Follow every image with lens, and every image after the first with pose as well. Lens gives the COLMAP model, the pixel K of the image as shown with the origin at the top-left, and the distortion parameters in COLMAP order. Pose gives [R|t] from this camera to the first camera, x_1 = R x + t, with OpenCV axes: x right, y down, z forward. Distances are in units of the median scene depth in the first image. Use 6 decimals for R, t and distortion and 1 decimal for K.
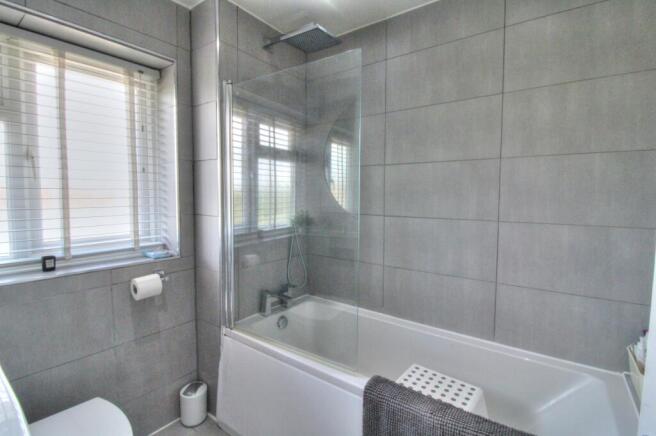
lens RADIAL K [[302.7, 0, 326.8], [0, 302.7, 219.8], [0, 0, 1]] dist [-0.029160, -0.002180]
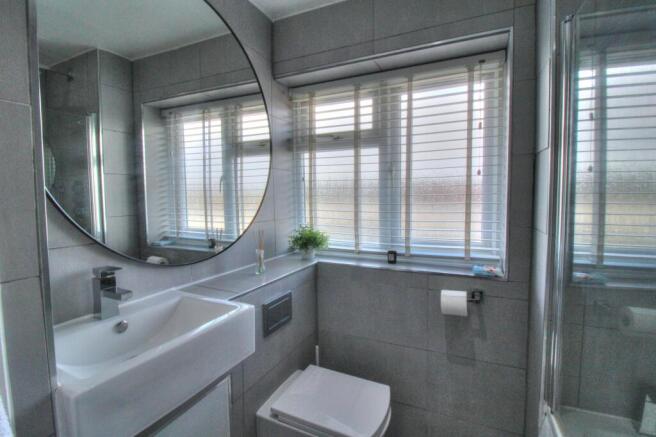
lens RADIAL K [[325.2, 0, 327.4], [0, 325.2, 218.0], [0, 0, 1]] dist [-0.000880, 0.000258]
pose [[0.169408, 0.043020, -0.984607, 0.311508], [-0.071291, 0.996965, 0.031294, -0.034721], [0.982964, 0.064892, 0.171960, 0.470170]]
